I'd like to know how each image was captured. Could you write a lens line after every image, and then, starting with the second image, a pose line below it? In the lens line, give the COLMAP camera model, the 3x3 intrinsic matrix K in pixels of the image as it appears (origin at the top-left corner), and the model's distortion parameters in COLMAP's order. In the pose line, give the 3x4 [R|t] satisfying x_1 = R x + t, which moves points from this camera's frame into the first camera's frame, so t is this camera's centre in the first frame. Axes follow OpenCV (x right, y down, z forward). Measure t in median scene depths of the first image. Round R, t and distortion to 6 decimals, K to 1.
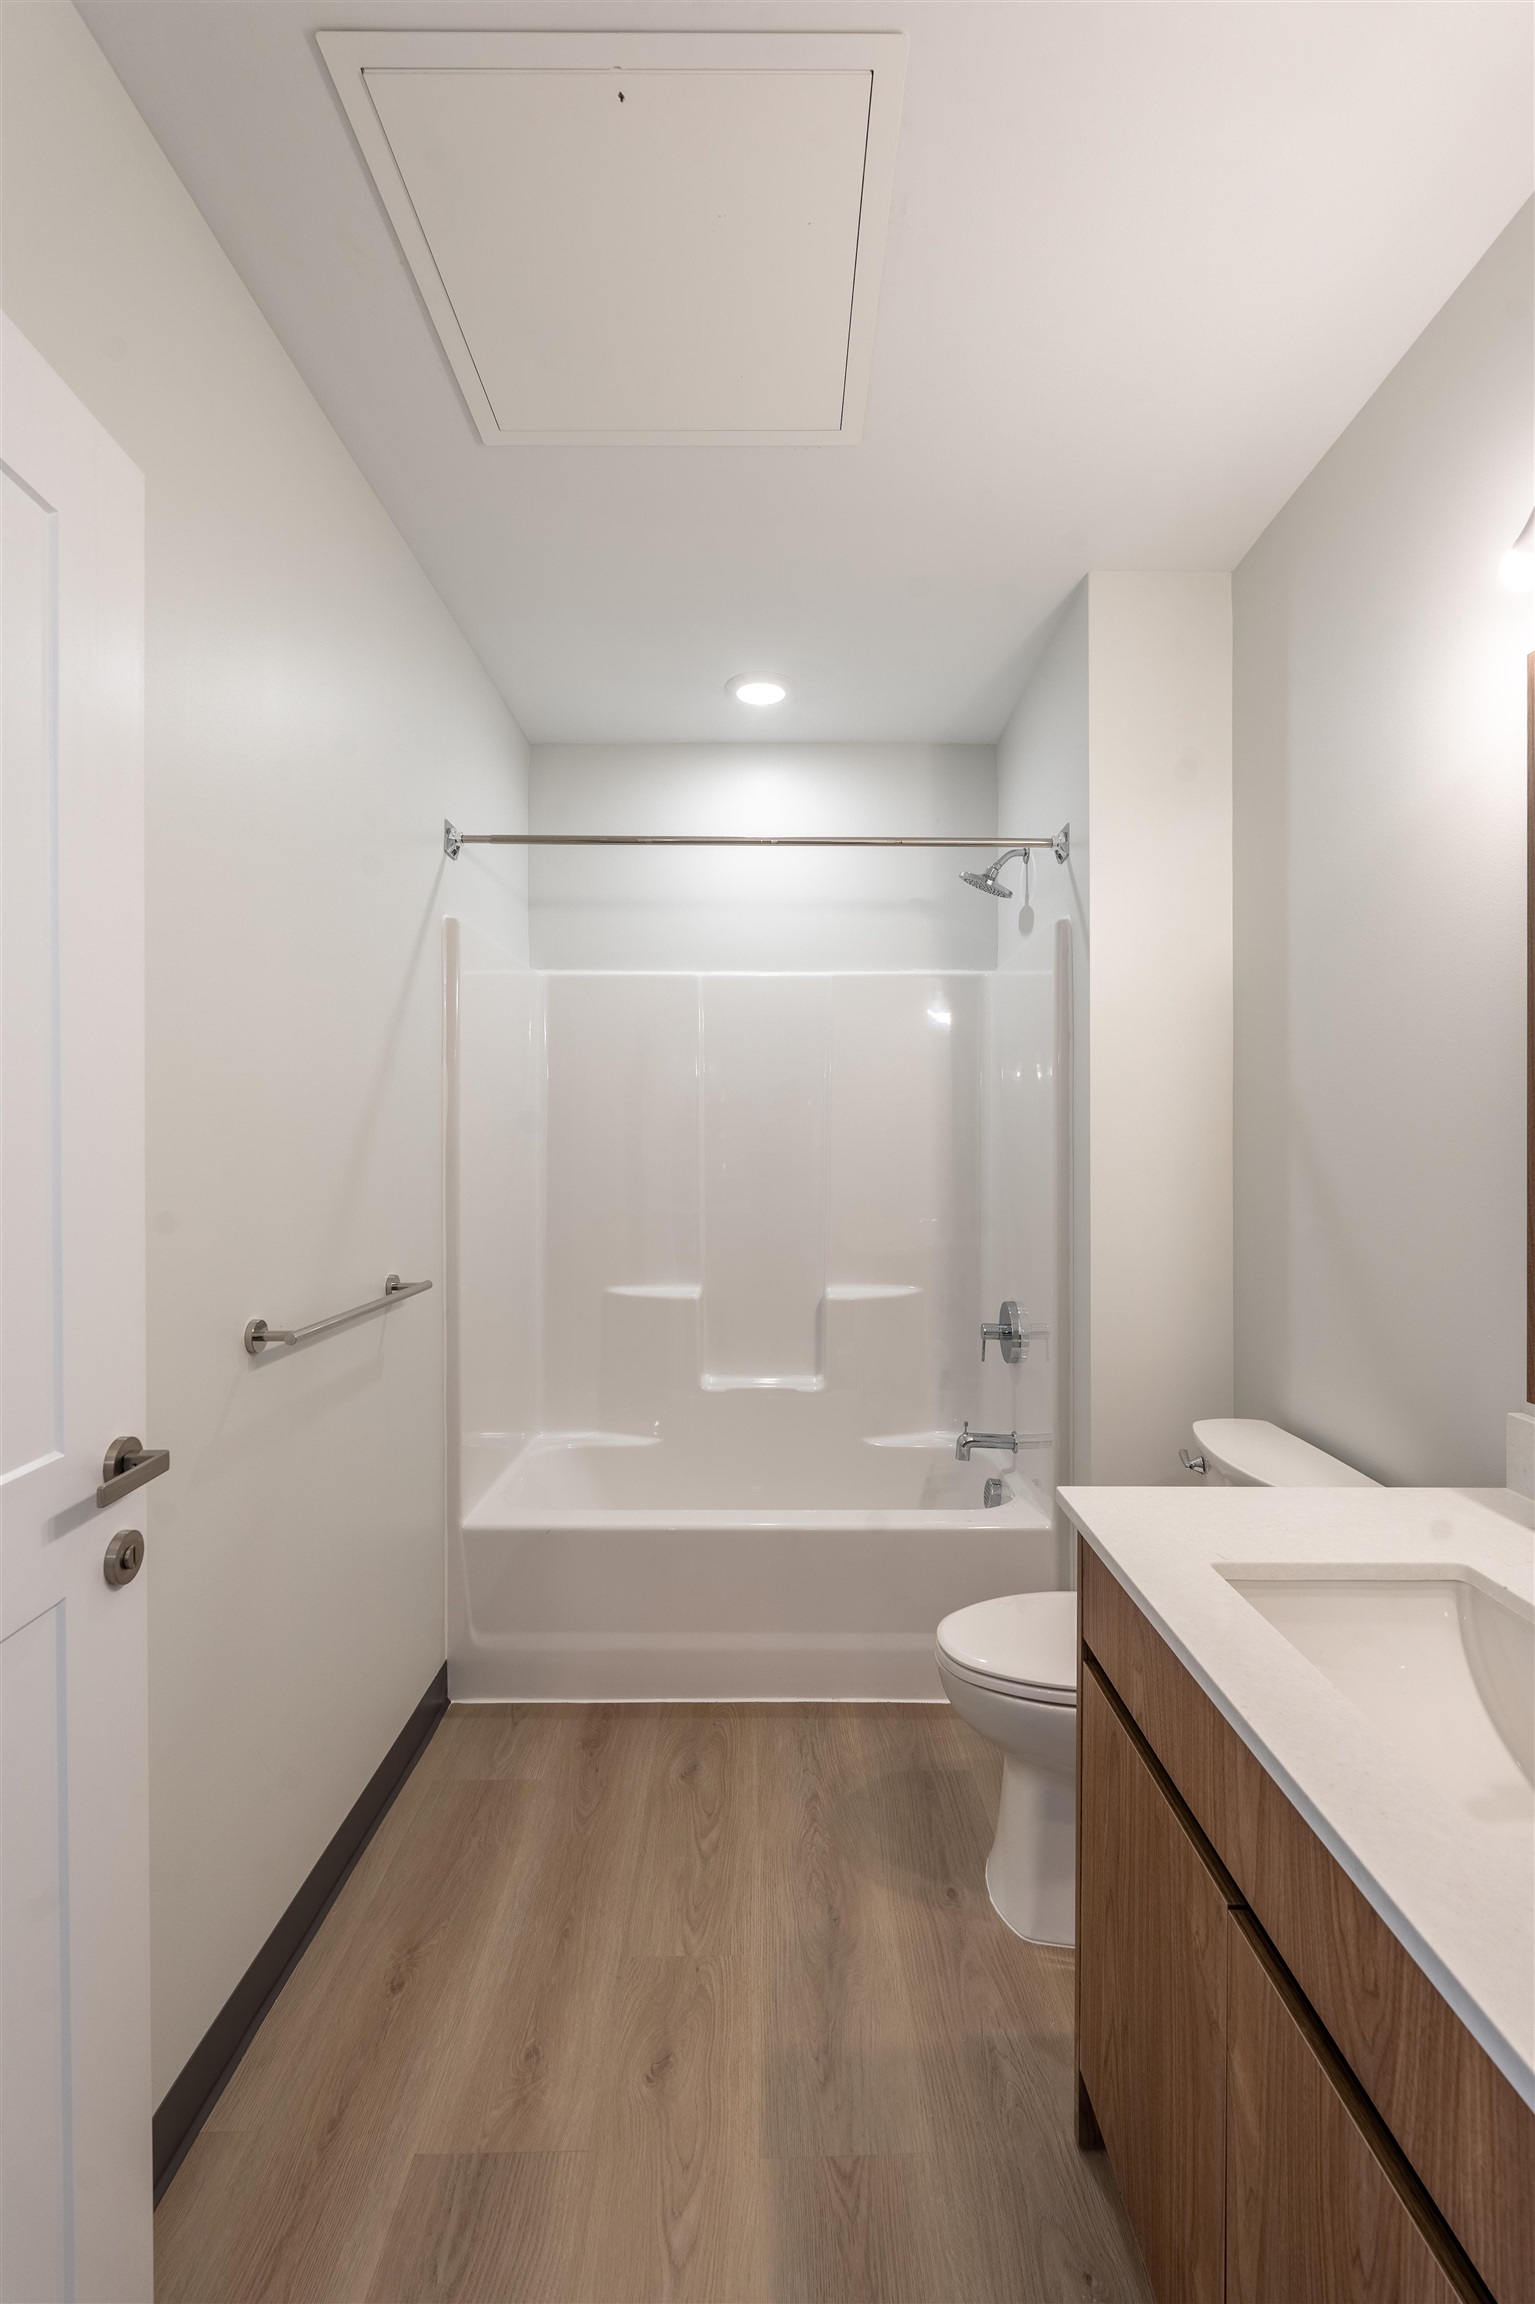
lens RADIAL K [[1005.3, 0, 767.5], [0, 1005.3, 1152.0], [0, 0, 1]] dist [-0.004250, -0.000635]
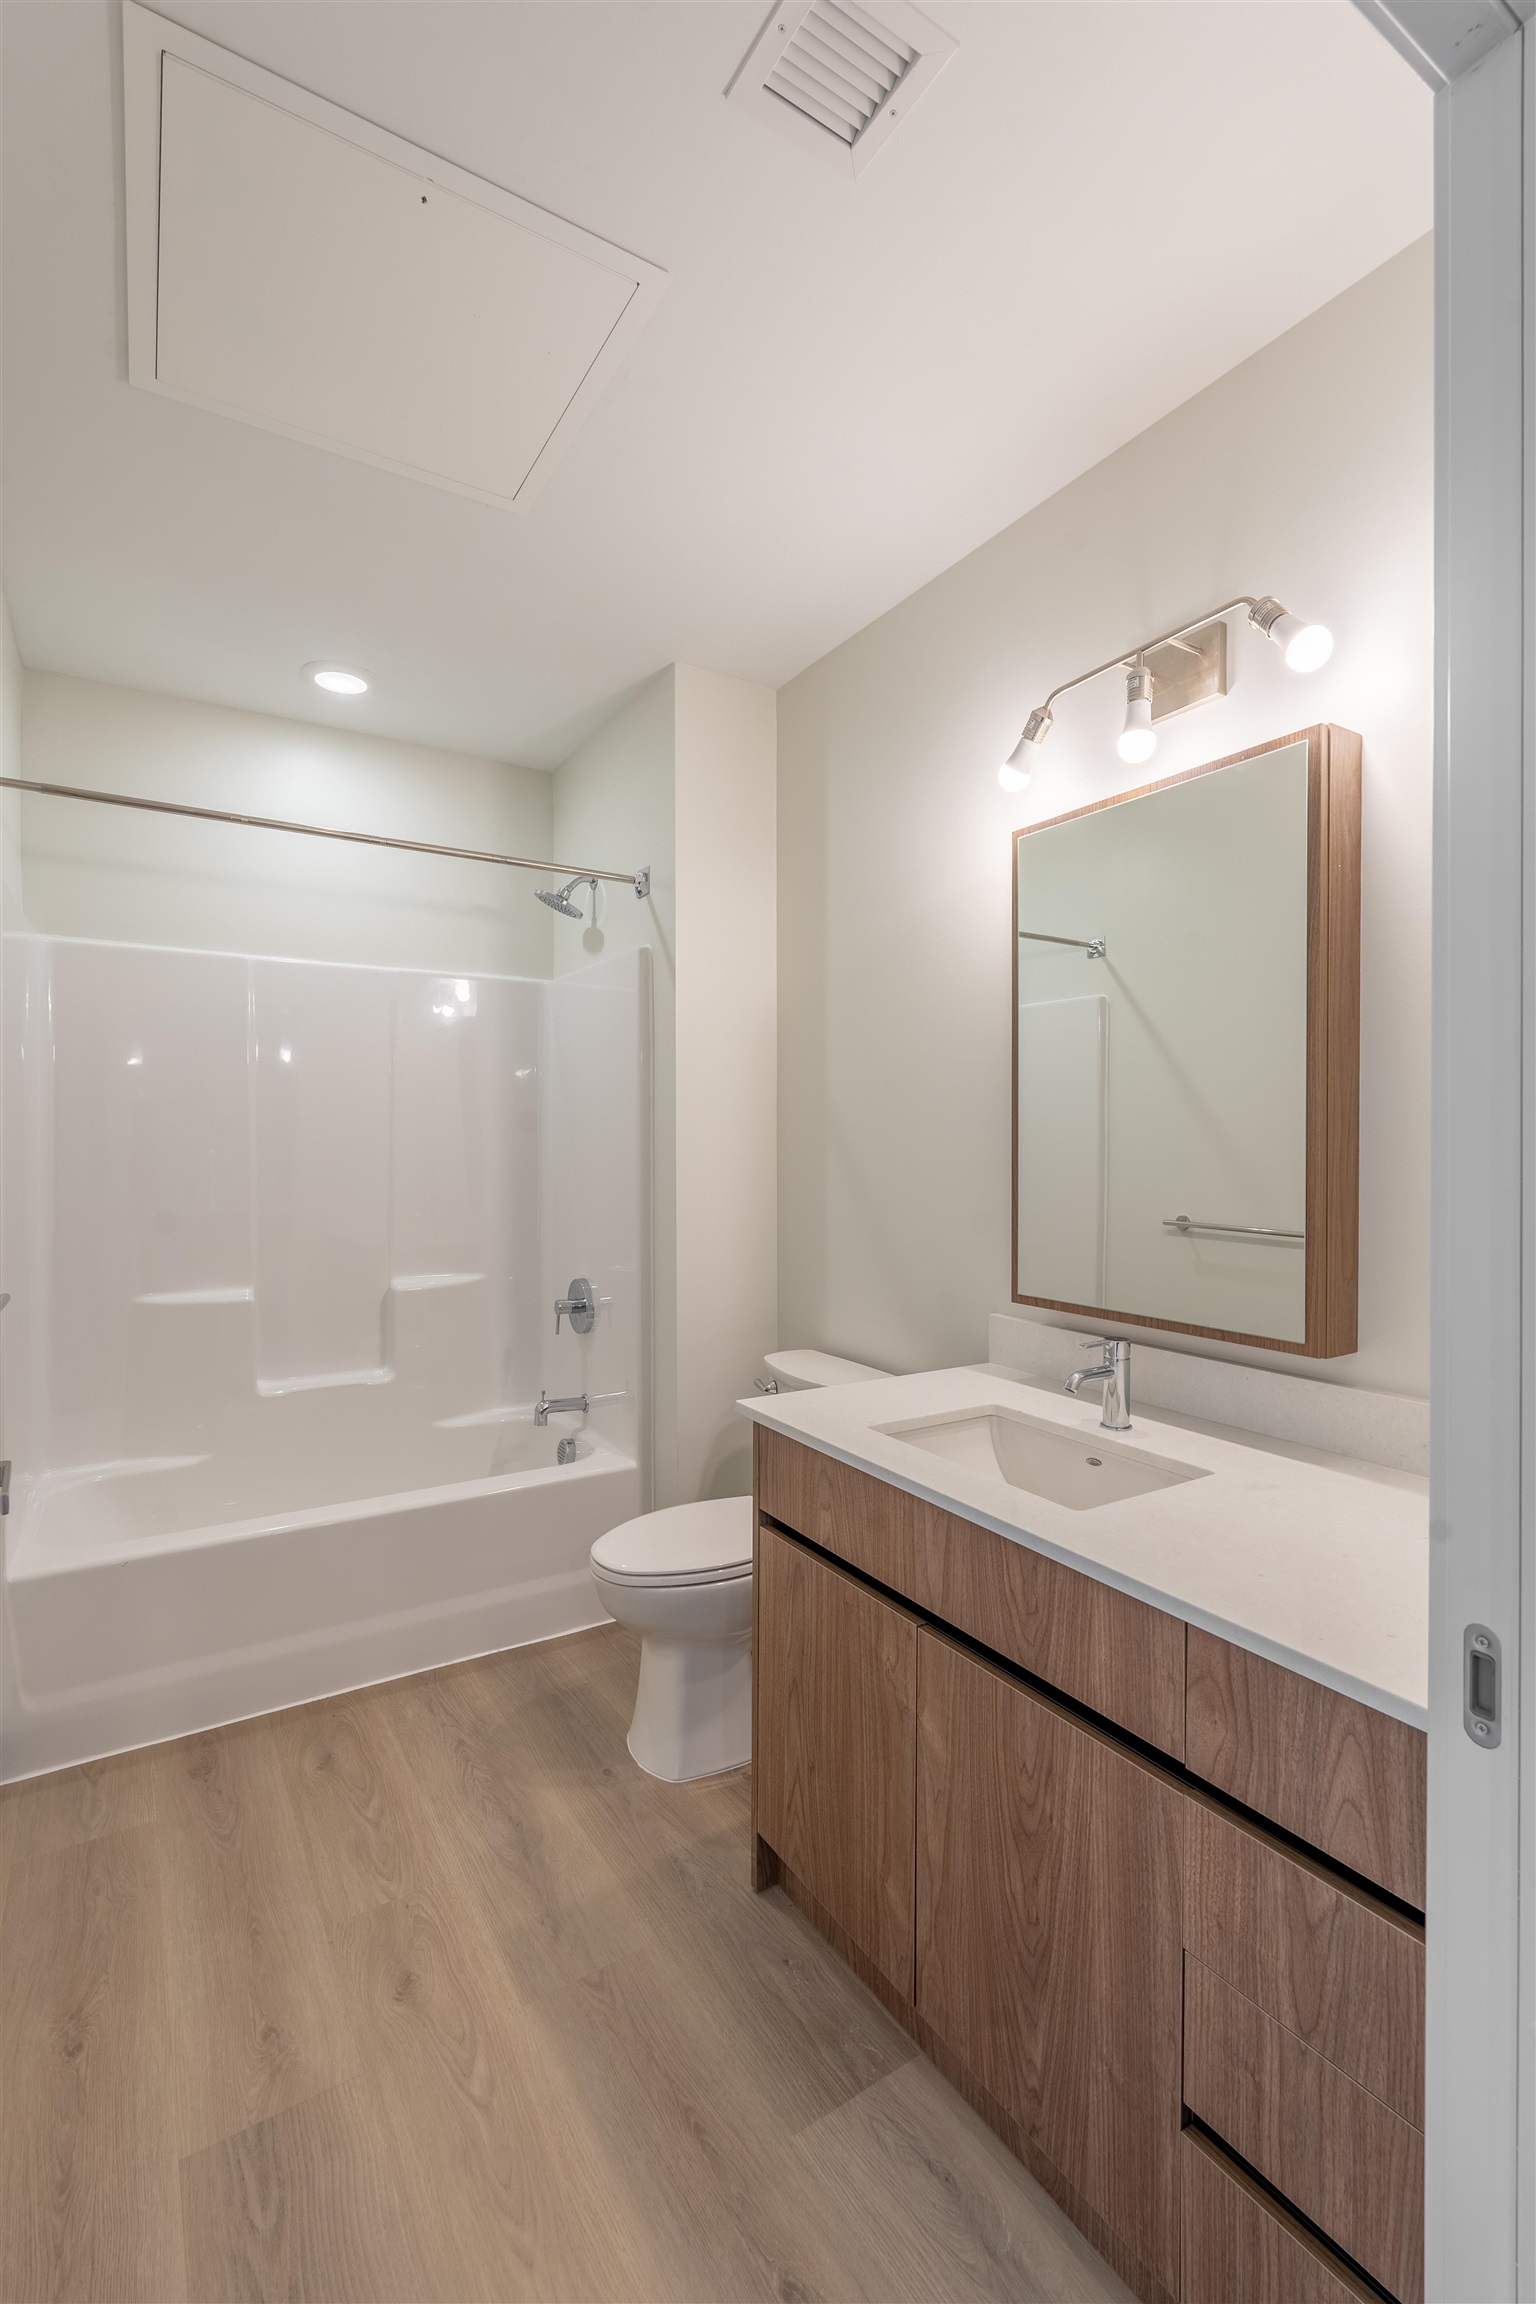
lens RADIAL K [[1005.3, 0, 768.0], [0, 1005.3, 1152.0], [0, 0, 1]] dist [-0.004250, -0.000635]
pose [[0.850887, -0.004493, 0.525329, -0.258510], [0.000929, 0.999975, 0.007048, -0.001065], [-0.525347, -0.005509, 0.850870, -0.098045]]
